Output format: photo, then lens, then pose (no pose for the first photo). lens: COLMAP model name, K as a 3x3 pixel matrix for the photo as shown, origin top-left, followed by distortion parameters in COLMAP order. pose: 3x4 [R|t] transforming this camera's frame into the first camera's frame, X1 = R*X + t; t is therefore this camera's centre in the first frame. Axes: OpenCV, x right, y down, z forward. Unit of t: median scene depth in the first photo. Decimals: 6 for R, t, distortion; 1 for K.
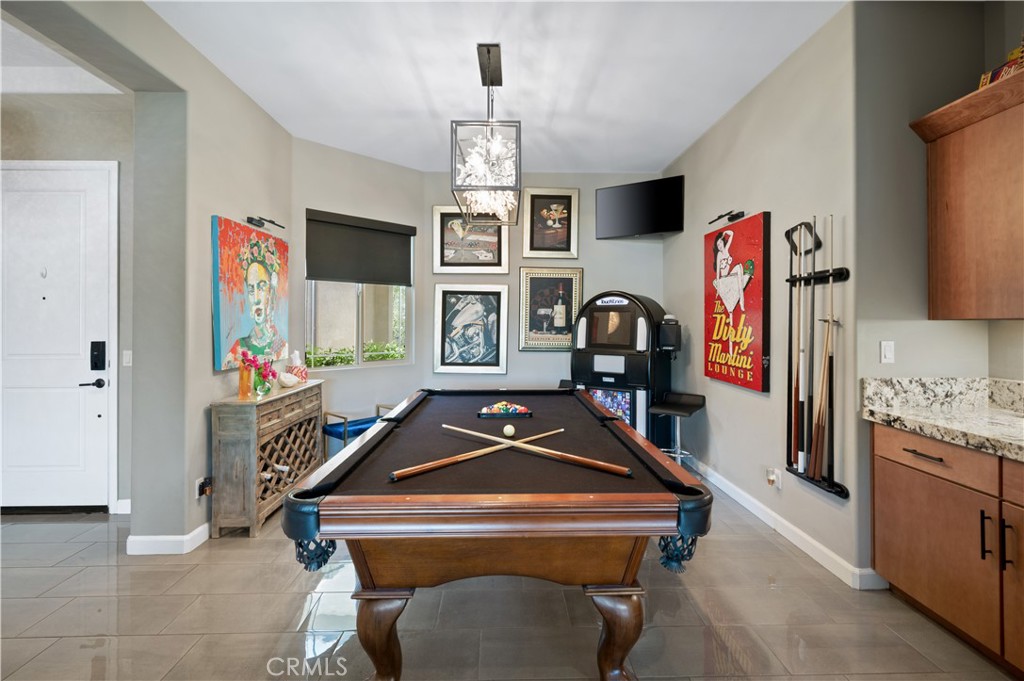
lens RADIAL K [[485.8, 0, 513.5], [0, 485.8, 321.3], [0, 0, 1]] dist [0.003378, -0.002072]
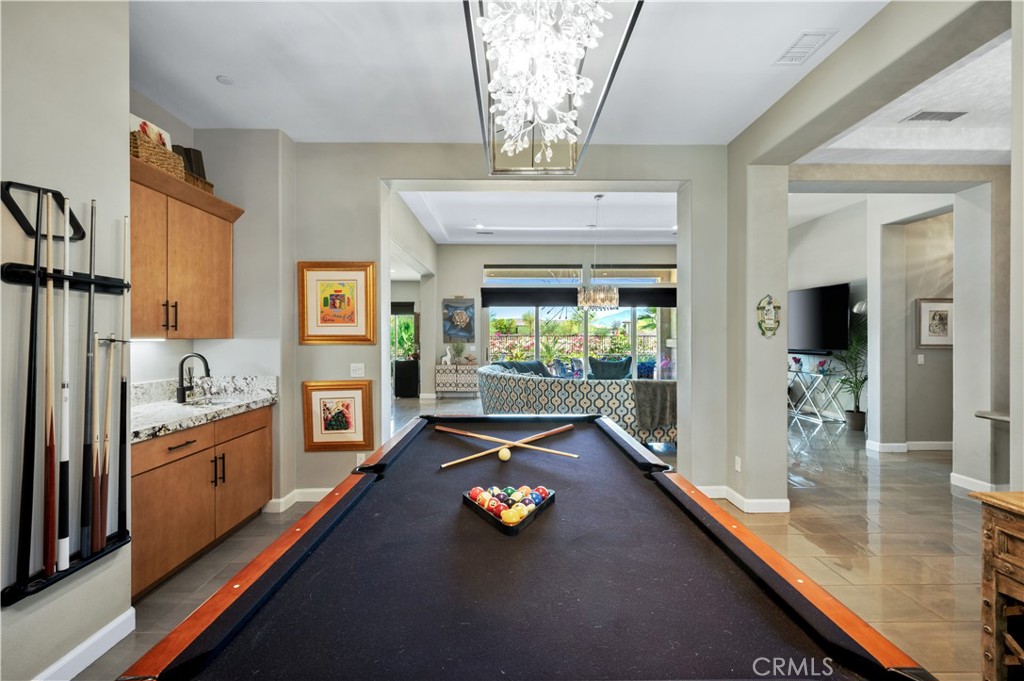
lens RADIAL K [[440.6, 0, 507.3], [0, 440.6, 337.4], [0, 0, 1]] dist [0.000918, 0.000006]
pose [[-0.999710, 0.003594, 0.023825, -0.030487], [0.003608, 0.999993, 0.000531, -0.004300], [-0.023823, 0.000617, -0.999716, 1.753003]]
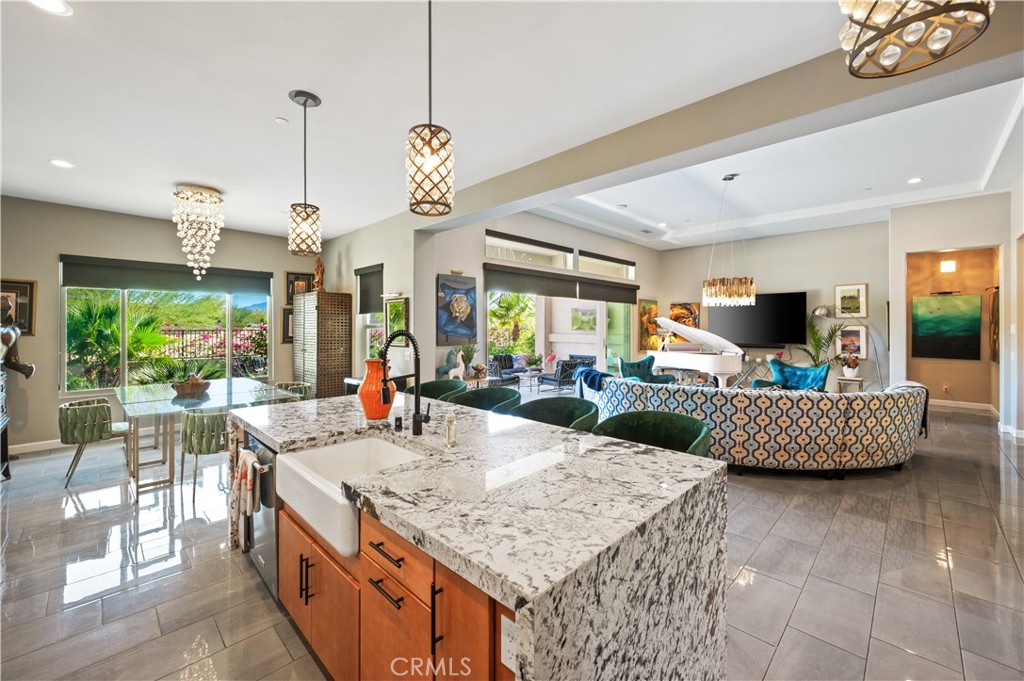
lens RADIAL K [[411.6, 0, 516.9], [0, 411.6, 326.4], [0, 0, 1]] dist [-0.008417, -0.000765]
pose [[-0.718226, -0.001741, -0.695808, 1.770698], [-0.001404, 0.999998, -0.001052, -0.054423], [0.695808, 0.000222, -0.718227, -0.130773]]
